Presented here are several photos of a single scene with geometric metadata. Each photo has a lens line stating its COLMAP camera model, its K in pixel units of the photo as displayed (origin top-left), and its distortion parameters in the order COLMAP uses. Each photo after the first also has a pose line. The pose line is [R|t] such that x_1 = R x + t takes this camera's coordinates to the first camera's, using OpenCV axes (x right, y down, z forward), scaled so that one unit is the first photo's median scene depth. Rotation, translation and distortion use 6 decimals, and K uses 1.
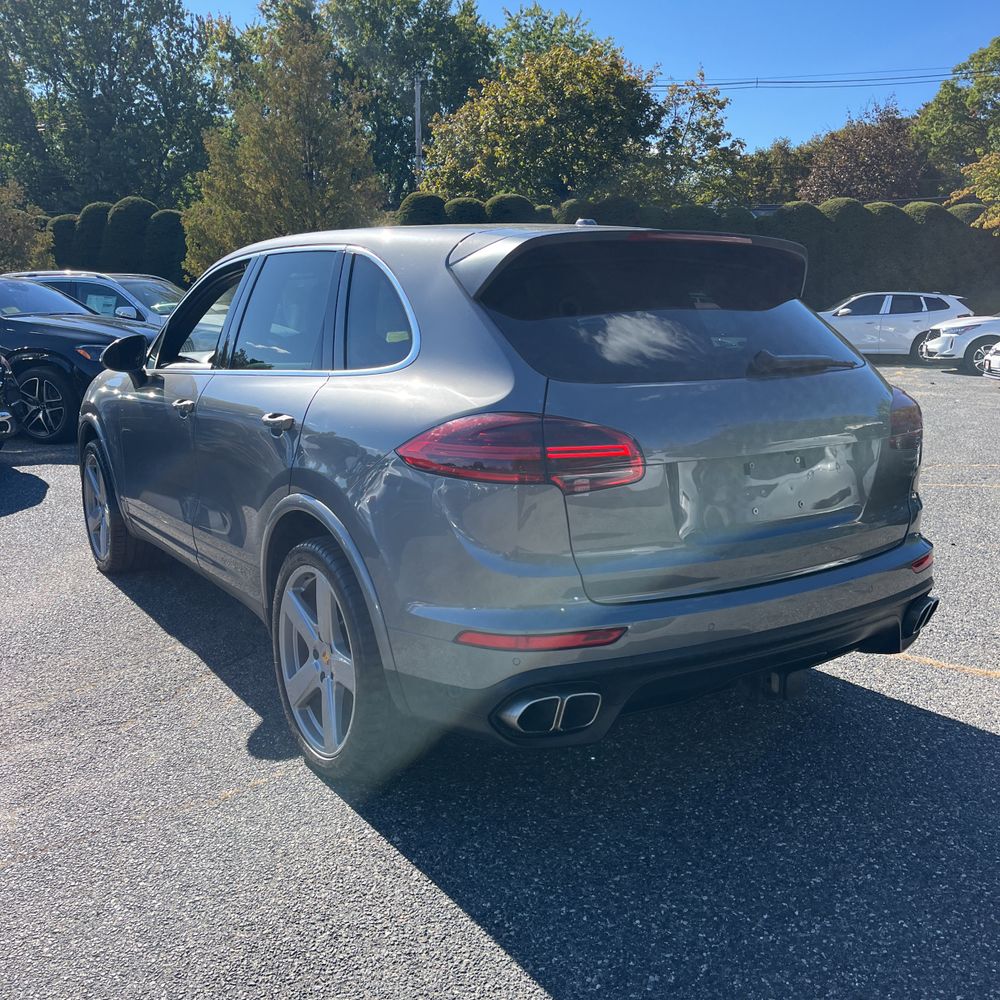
lens RADIAL K [[1031.8, 0, 512.6], [0, 1031.8, 499.6], [0, 0, 1]] dist [0.043300, -0.091707]
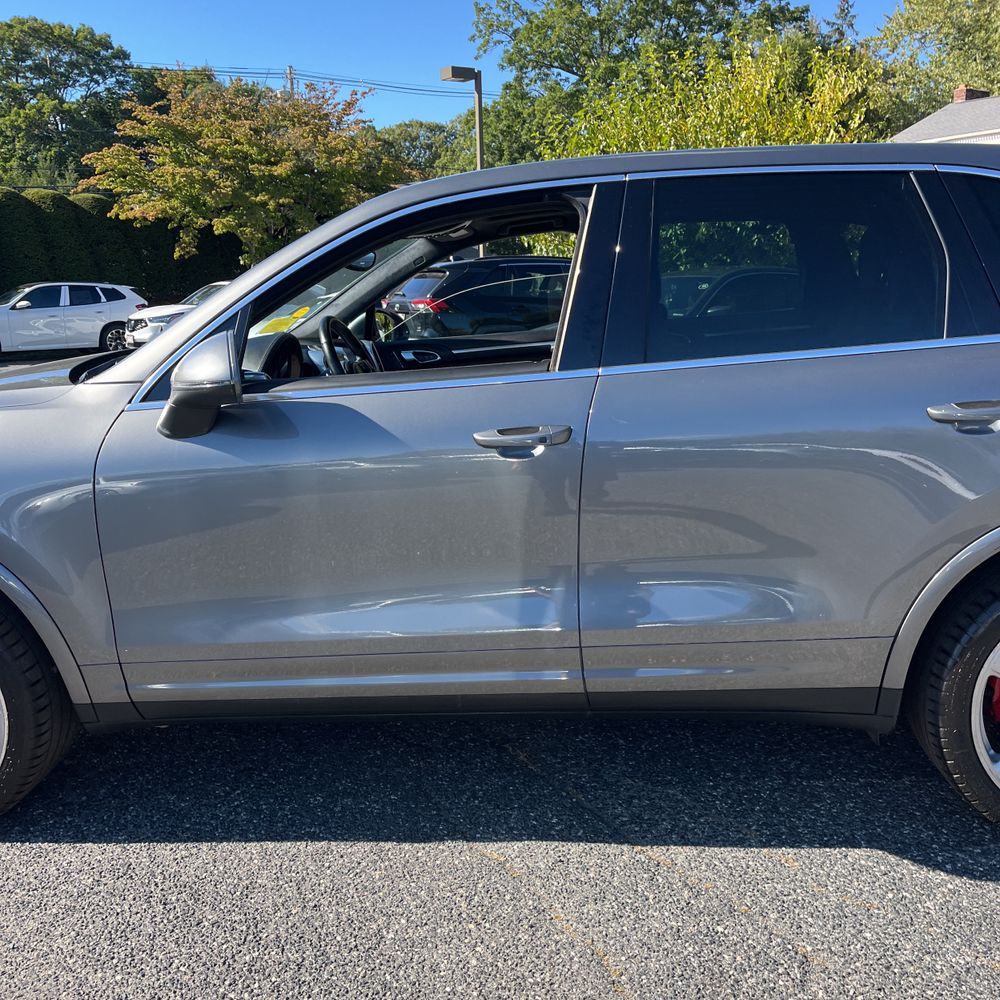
lens RADIAL K [[999.2, 0, 489.5], [0, 999.2, 512.6], [0, 0, 1]] dist [0.041004, -0.024975]
pose [[0.613251, -0.190857, 0.766484, -0.118934], [0.175049, 0.979079, 0.103740, -0.017039], [-0.770247, 0.070554, 0.633830, 0.103506]]
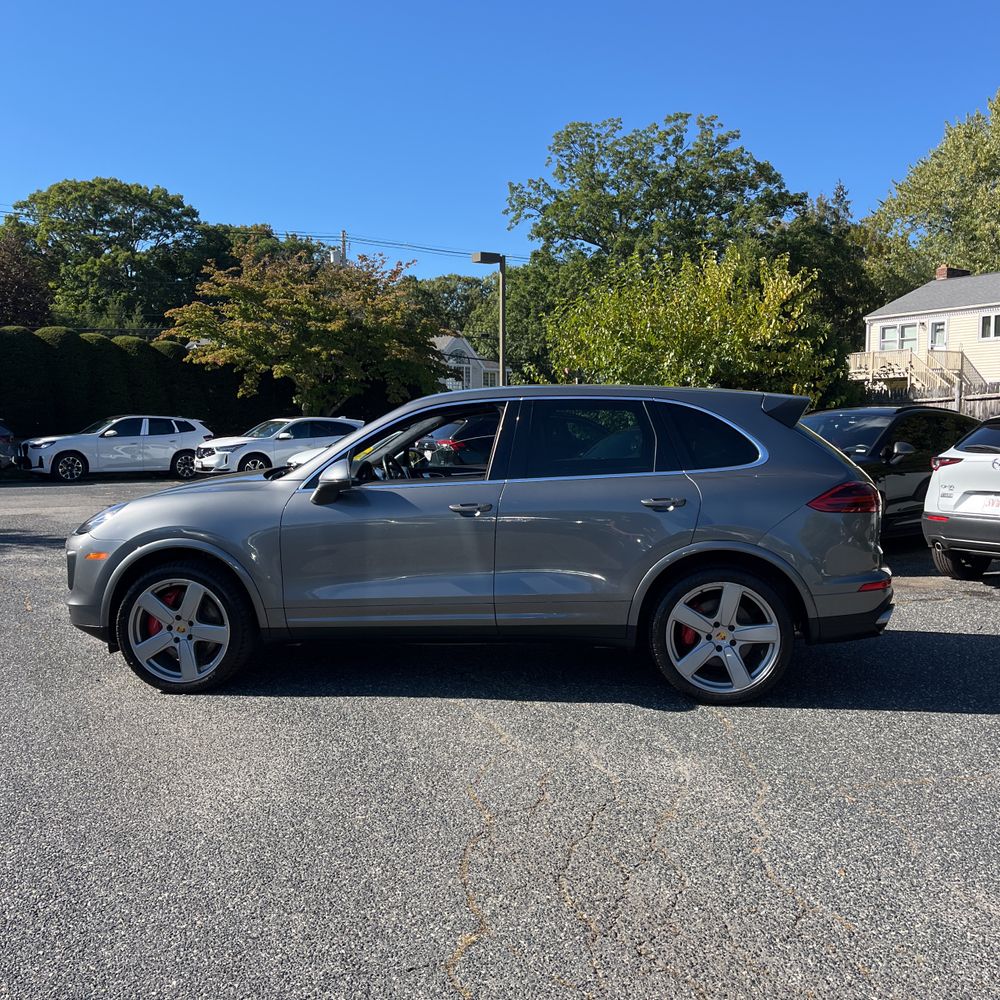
lens RADIAL K [[1006.1, 0, 500.0], [0, 1006.1, 500.0], [0, 0, 1]] dist [0.040304, 0.012865]
pose [[0.630100, -0.056430, 0.774461, -0.200335], [0.142991, 0.988732, -0.044294, -0.005872], [-0.763235, 0.138650, 0.631069, 0.025213]]
